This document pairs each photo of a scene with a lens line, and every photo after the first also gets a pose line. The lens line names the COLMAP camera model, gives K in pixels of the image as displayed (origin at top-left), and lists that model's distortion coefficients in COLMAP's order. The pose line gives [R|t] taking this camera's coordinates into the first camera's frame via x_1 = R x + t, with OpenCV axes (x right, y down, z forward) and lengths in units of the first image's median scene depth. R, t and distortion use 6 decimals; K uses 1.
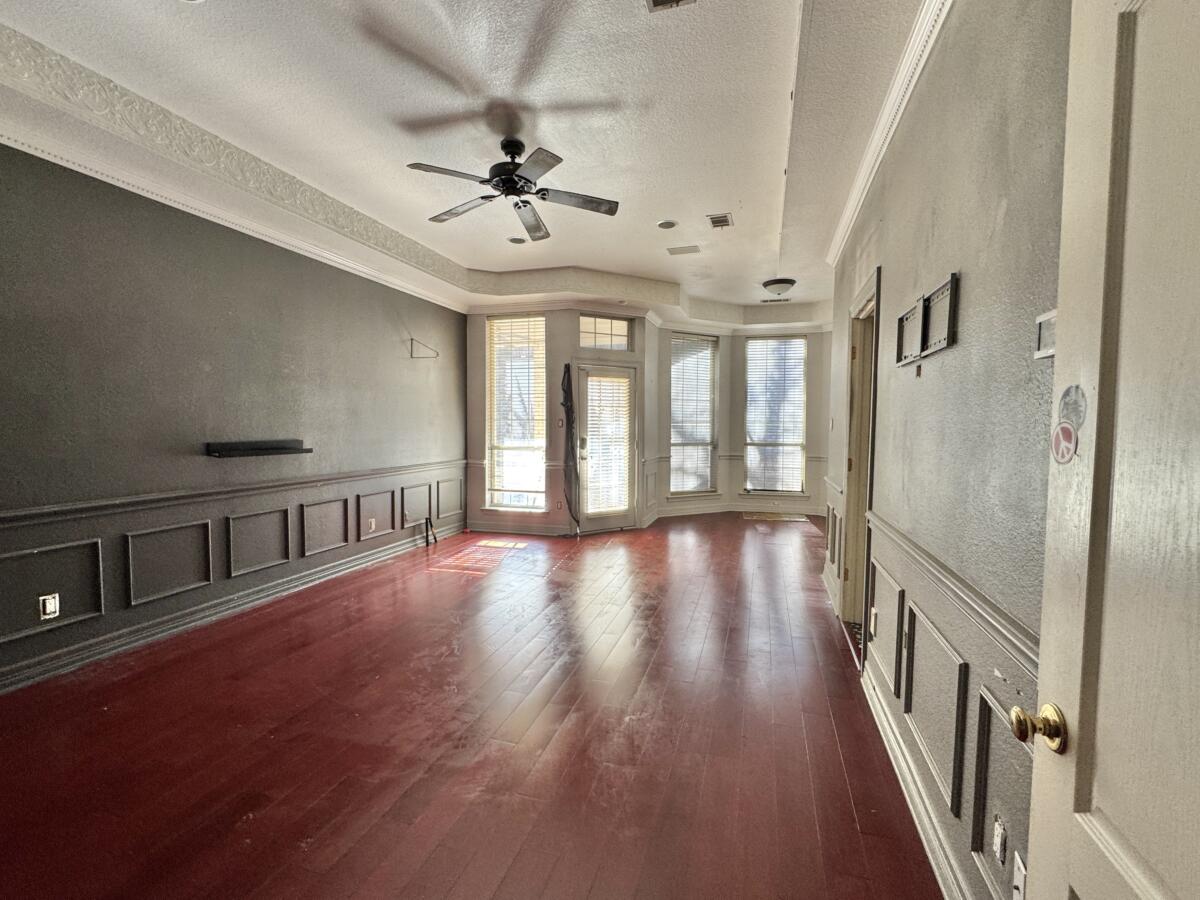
lens RADIAL K [[529.1, 0, 600.0], [0, 529.1, 450.0], [0, 0, 1]] dist [-0.002772, -0.000259]
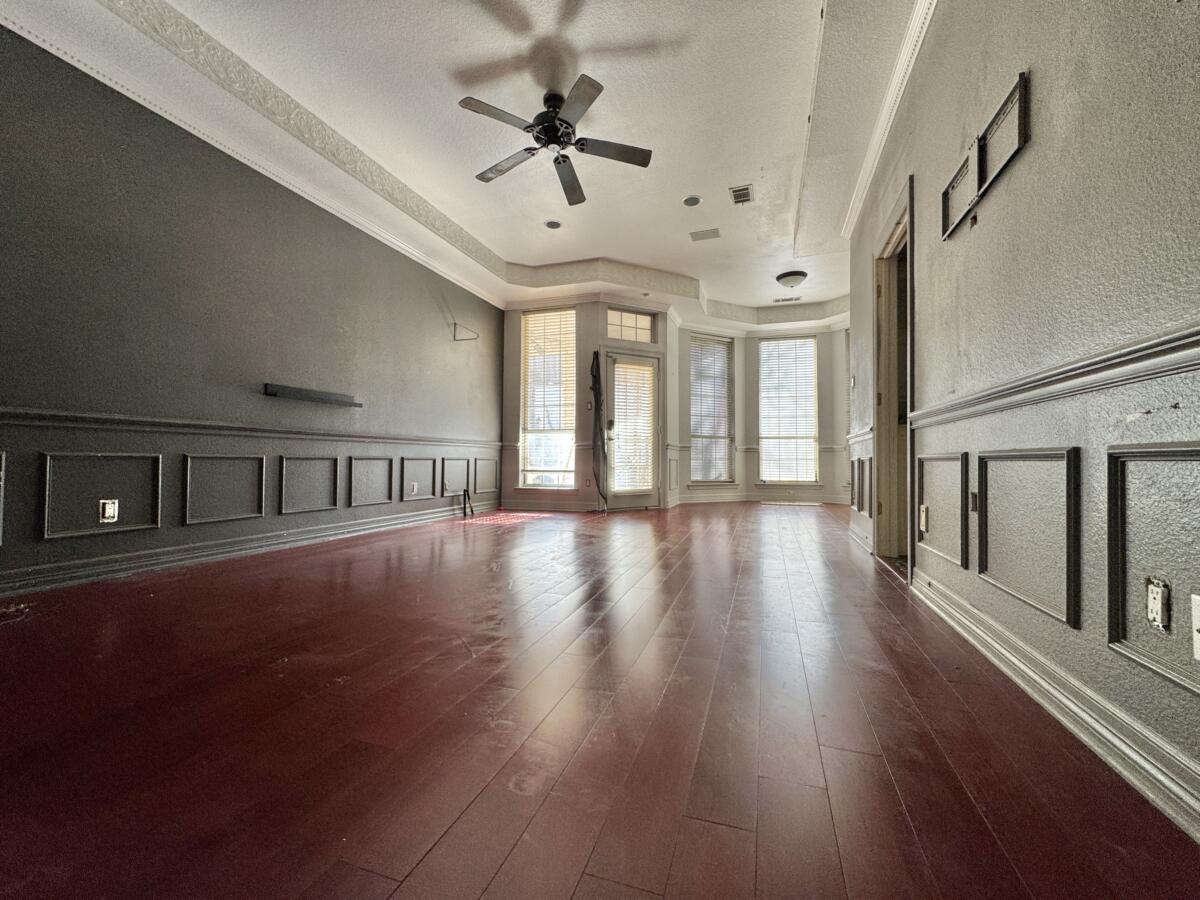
lens RADIAL K [[478.3, 0, 600.4], [0, 478.3, 448.1], [0, 0, 1]] dist [-0.002489, 0.000347]
pose [[0.999383, -0.000852, -0.035121, -0.020992], [-0.001689, 0.997384, -0.072259, 0.119334], [0.035091, 0.072274, 0.996767, 0.043371]]
